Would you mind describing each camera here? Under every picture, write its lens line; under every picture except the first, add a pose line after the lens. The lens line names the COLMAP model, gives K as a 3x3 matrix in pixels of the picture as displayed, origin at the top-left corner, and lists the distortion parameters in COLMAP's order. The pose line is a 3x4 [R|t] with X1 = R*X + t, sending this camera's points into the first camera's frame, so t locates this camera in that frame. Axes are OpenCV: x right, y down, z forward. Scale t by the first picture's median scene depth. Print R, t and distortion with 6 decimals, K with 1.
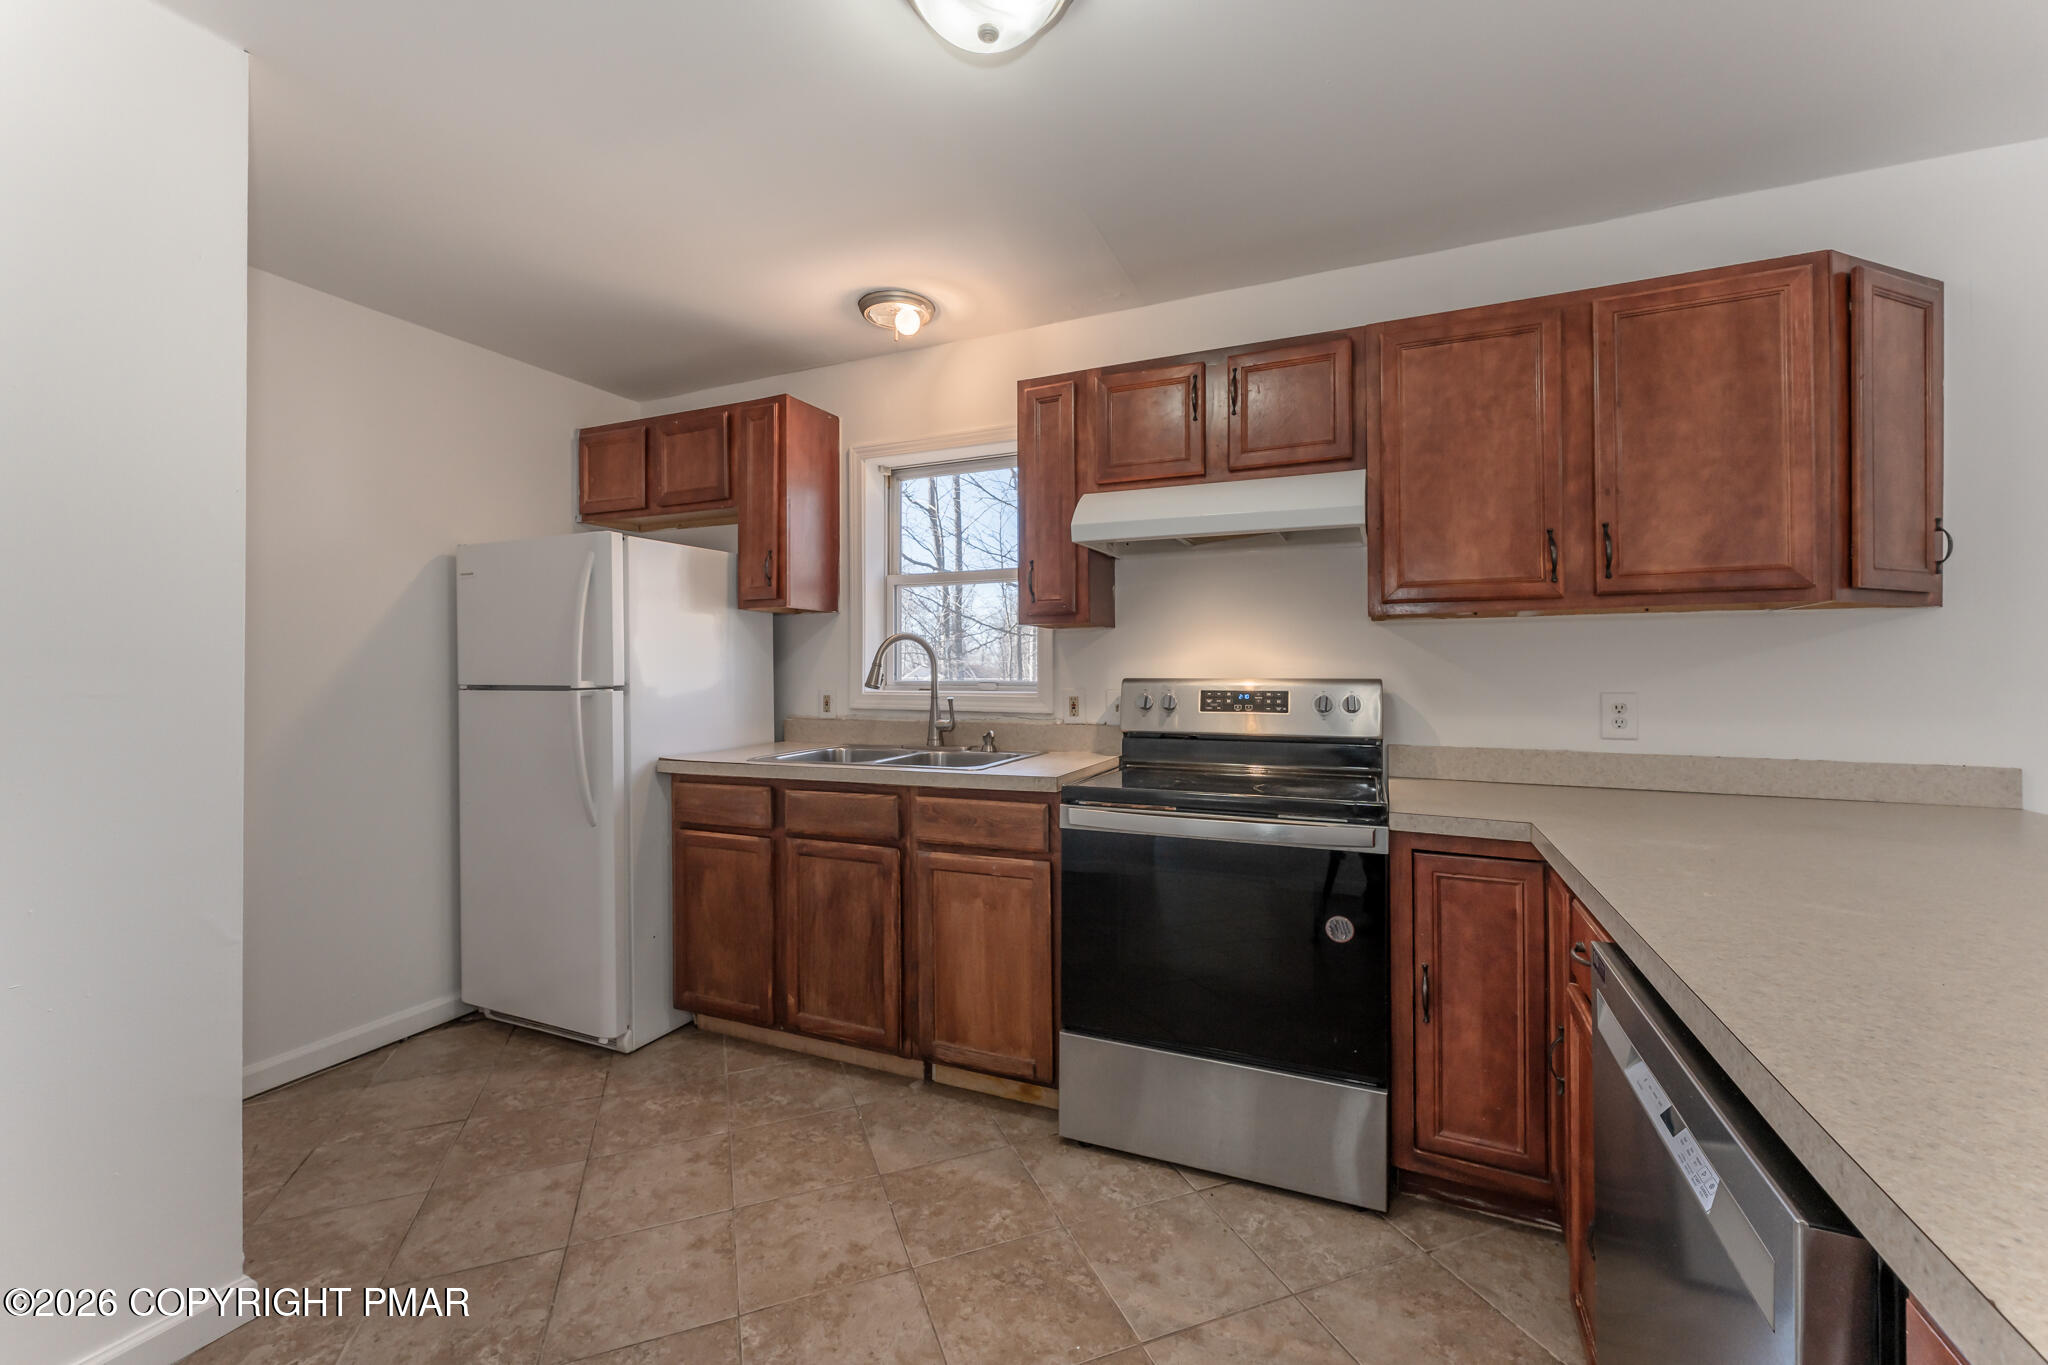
lens RADIAL K [[835.3, 0, 1039.2], [0, 835.3, 673.7], [0, 0, 1]] dist [-0.000580, -0.000907]
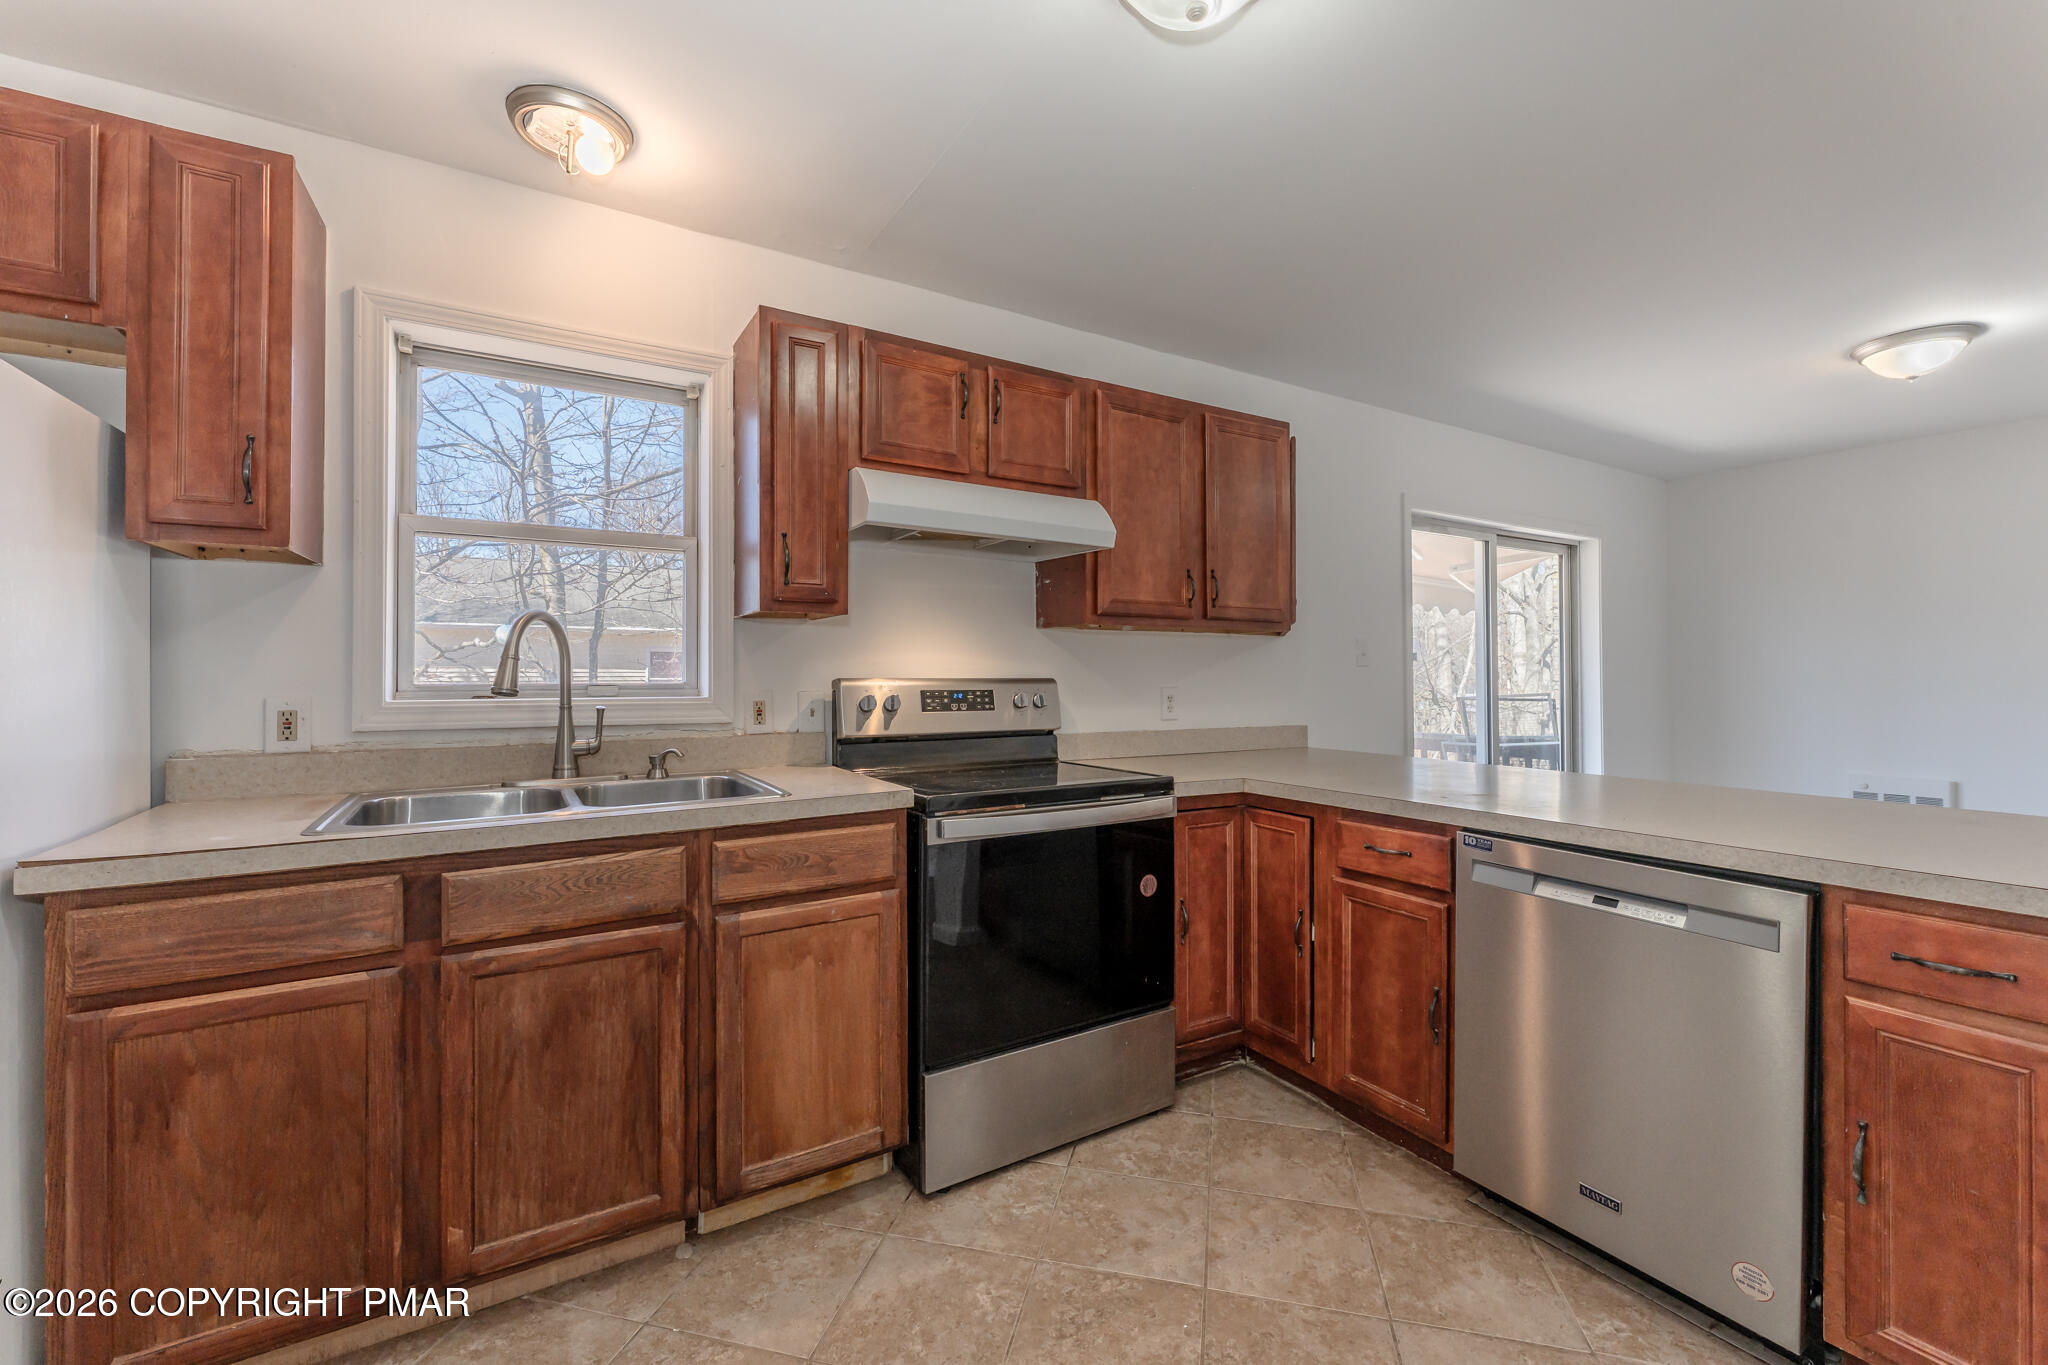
lens RADIAL K [[835.3, 0, 1035.7], [0, 835.3, 674.9], [0, 0, 1]] dist [-0.000580, -0.000907]
pose [[0.569300, 0.002195, 0.822127, -0.571095], [0.001506, 0.999992, -0.003712, 0.006070], [-0.822128, 0.003352, 0.569293, 0.356685]]
